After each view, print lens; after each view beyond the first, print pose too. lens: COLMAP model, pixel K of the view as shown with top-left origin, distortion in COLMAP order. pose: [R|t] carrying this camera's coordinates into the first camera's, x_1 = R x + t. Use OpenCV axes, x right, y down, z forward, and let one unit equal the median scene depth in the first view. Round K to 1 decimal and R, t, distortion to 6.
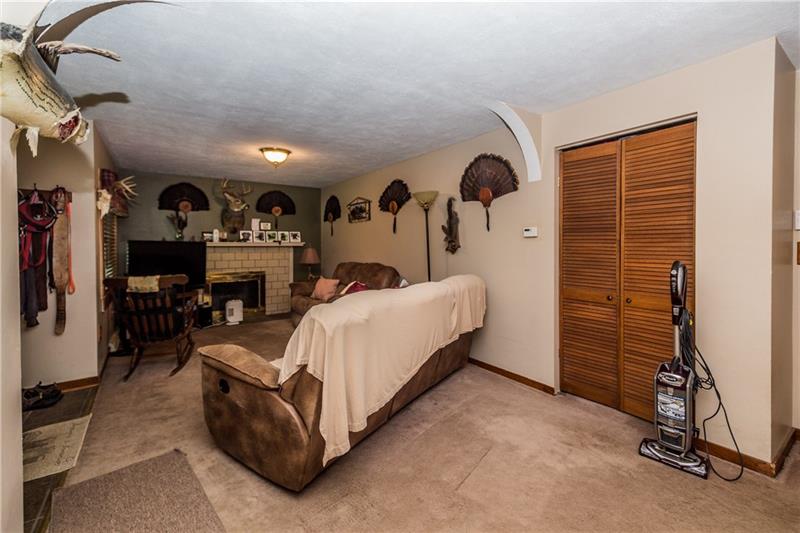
lens RADIAL K [[354.5, 0, 393.7], [0, 354.5, 254.4], [0, 0, 1]] dist [0.001441, 0.000112]
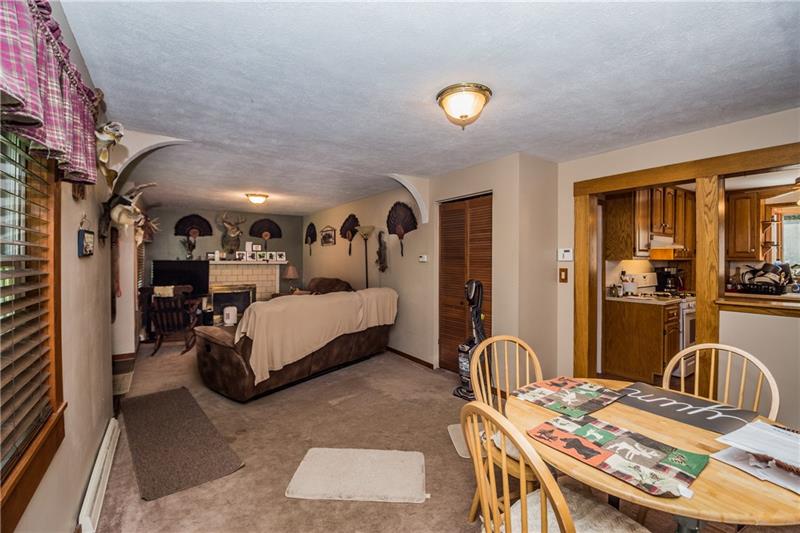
lens RADIAL K [[362.7, 0, 400.0], [0, 362.7, 266.5], [0, 0, 1]] dist [-0.047281, -0.000099]
pose [[0.999756, 0.006883, -0.020992, 0.202798], [-0.007020, 0.999954, -0.006461, -0.011884], [0.020947, 0.006607, 0.999759, -0.300313]]
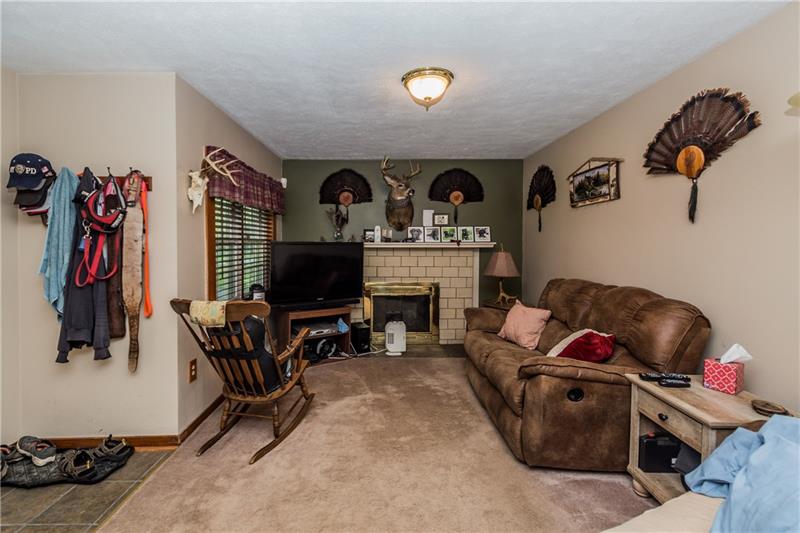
lens RADIAL K [[354.5, 0, 393.7], [0, 354.5, 254.4], [0, 0, 1]] dist [0.001441, 0.000112]
pose [[0.838672, 0.016104, -0.544399, -0.062511], [-0.012415, 0.999868, 0.010452, -0.019778], [0.544495, -0.002008, 0.838761, 0.427320]]
